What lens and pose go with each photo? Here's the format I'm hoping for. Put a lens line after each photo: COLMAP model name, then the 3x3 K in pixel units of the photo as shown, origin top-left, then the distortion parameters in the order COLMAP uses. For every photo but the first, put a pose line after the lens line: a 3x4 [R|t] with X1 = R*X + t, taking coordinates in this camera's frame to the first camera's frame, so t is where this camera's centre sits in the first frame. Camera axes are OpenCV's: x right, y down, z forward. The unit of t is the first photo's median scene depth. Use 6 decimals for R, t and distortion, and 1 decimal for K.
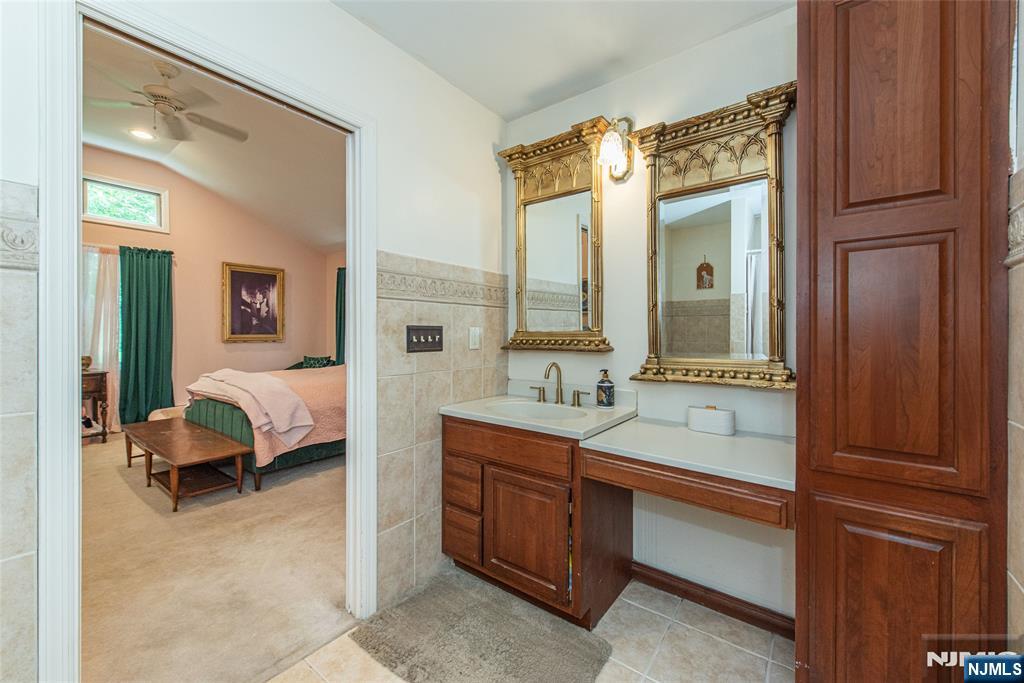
lens RADIAL K [[405.2, 0, 516.4], [0, 405.2, 337.5], [0, 0, 1]] dist [-0.001808, -0.000262]
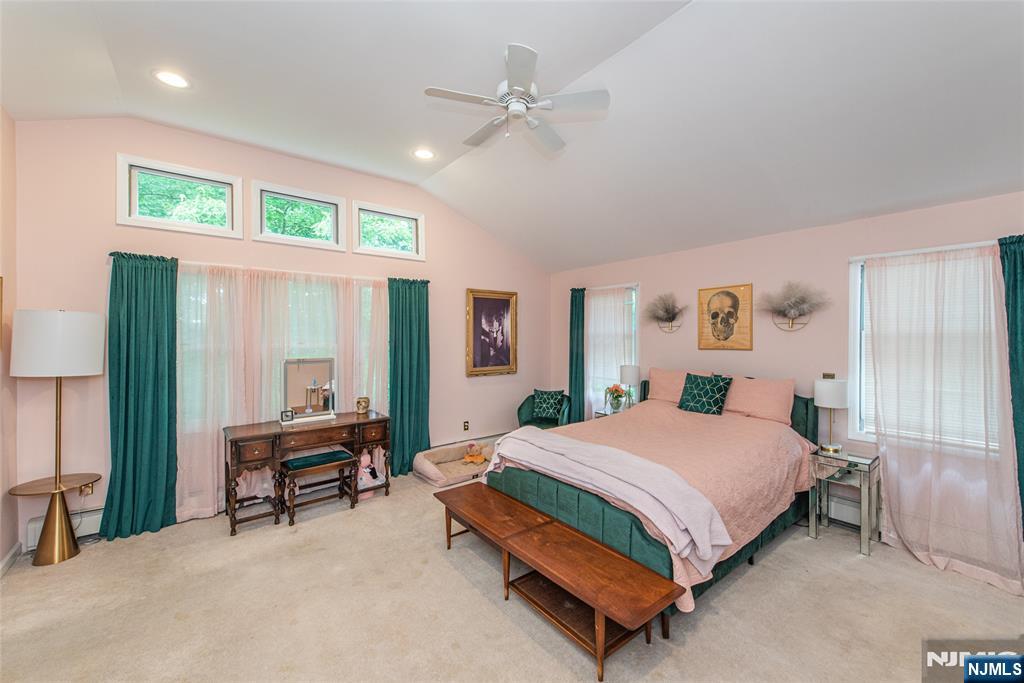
lens RADIAL K [[410.4, 0, 512.0], [0, 410.4, 341.5], [0, 0, 1]] dist [0.002167, 0.000090]
pose [[0.966472, 0.007555, -0.256661, -0.377055], [-0.005588, 0.999949, 0.008392, -0.073158], [0.256711, -0.006677, 0.966465, 0.127605]]
